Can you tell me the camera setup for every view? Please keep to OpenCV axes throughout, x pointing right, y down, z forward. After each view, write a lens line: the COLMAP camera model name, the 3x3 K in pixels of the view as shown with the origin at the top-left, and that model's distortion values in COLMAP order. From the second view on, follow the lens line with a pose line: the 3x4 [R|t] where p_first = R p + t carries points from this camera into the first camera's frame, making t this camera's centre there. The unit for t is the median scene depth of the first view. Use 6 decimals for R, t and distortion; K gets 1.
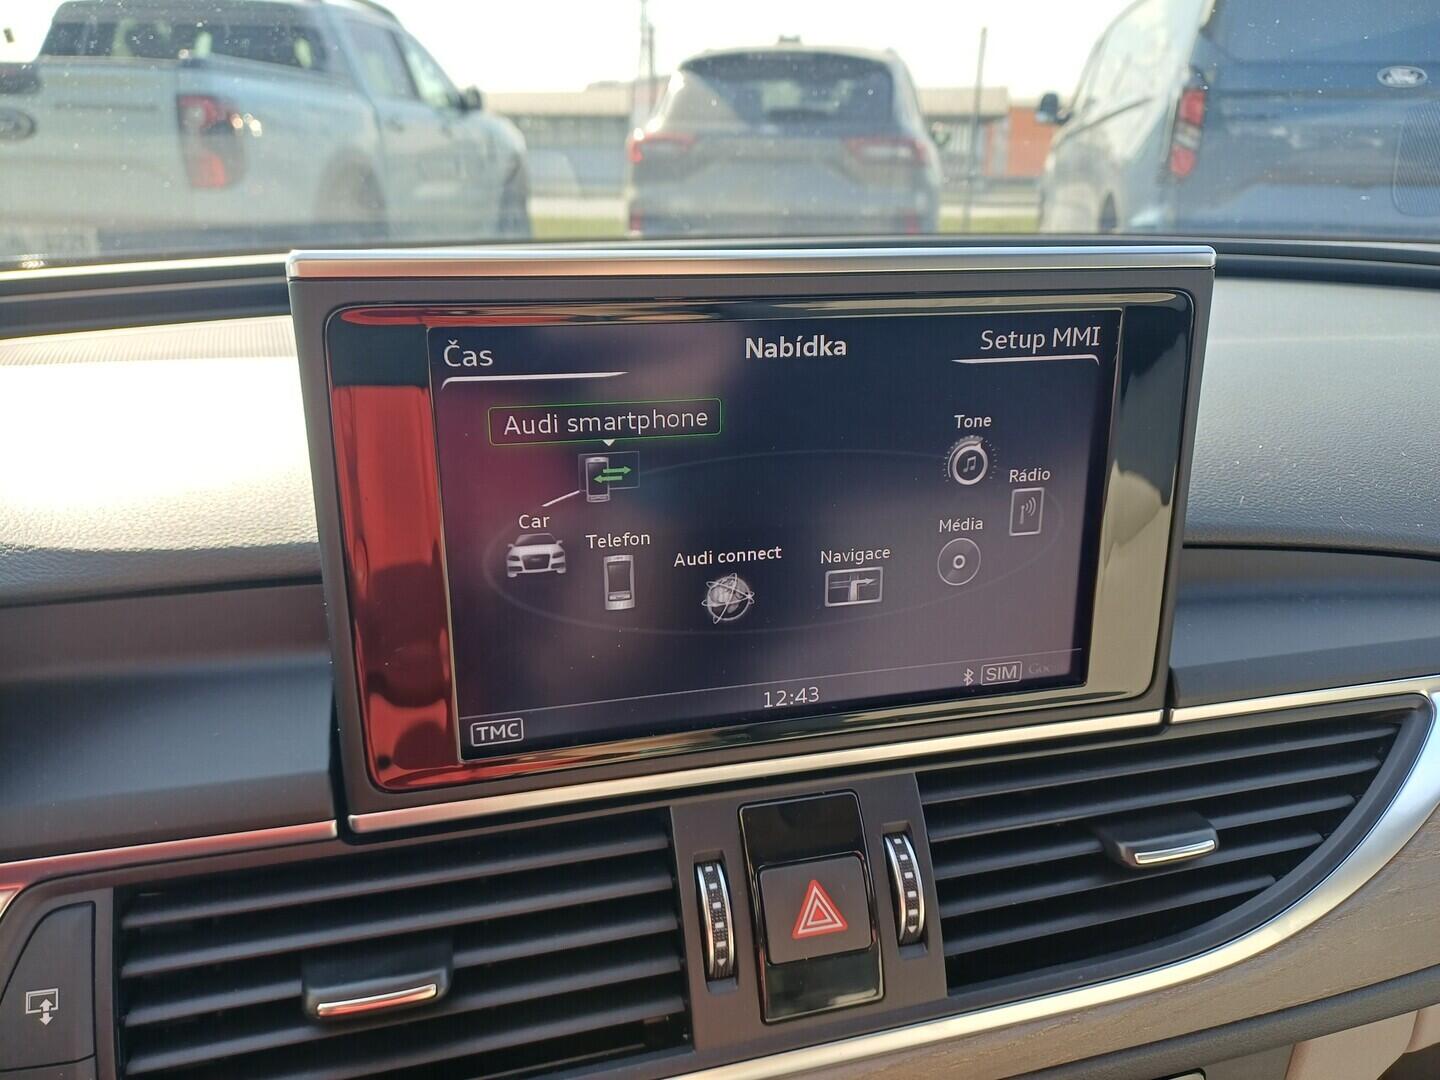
lens RADIAL K [[1064.0, 0, 719.8], [0, 1064.0, 556.4], [0, 0, 1]] dist [0.034078, -0.026611]
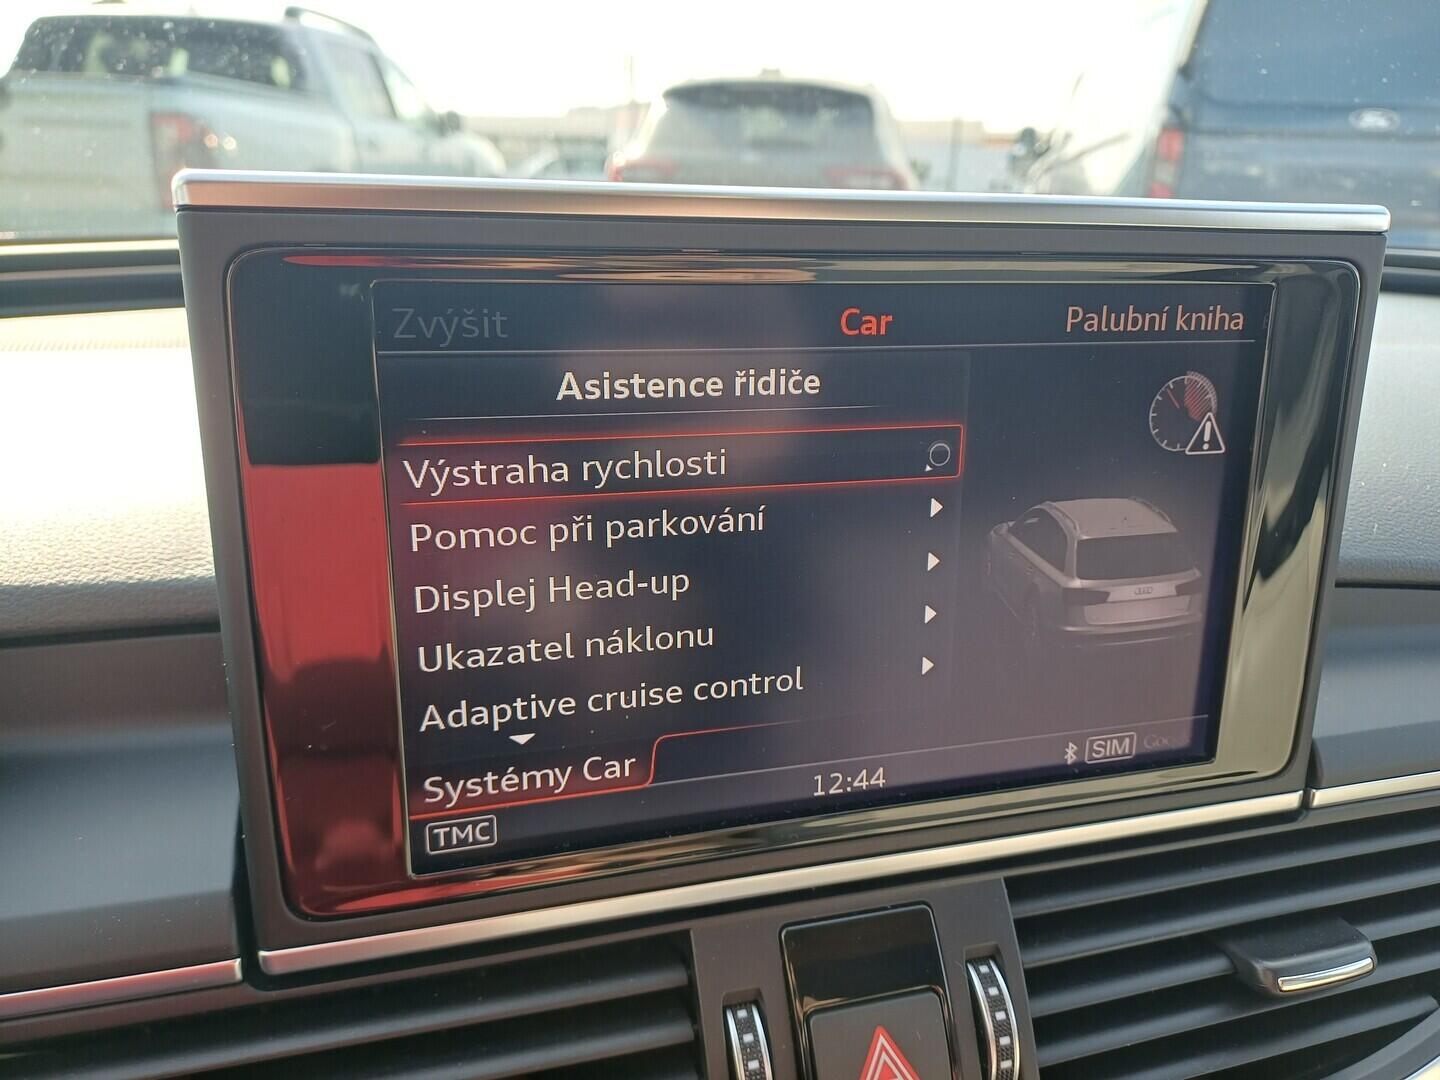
lens RADIAL K [[1064.0, 0, 719.8], [0, 1064.0, 556.4], [0, 0, 1]] dist [0.034078, -0.026611]
pose [[0.999754, 0.005355, 0.021520, -0.042322], [-0.004792, 0.999647, -0.026135, -0.009225], [-0.021652, 0.026026, 0.999427, 0.228342]]
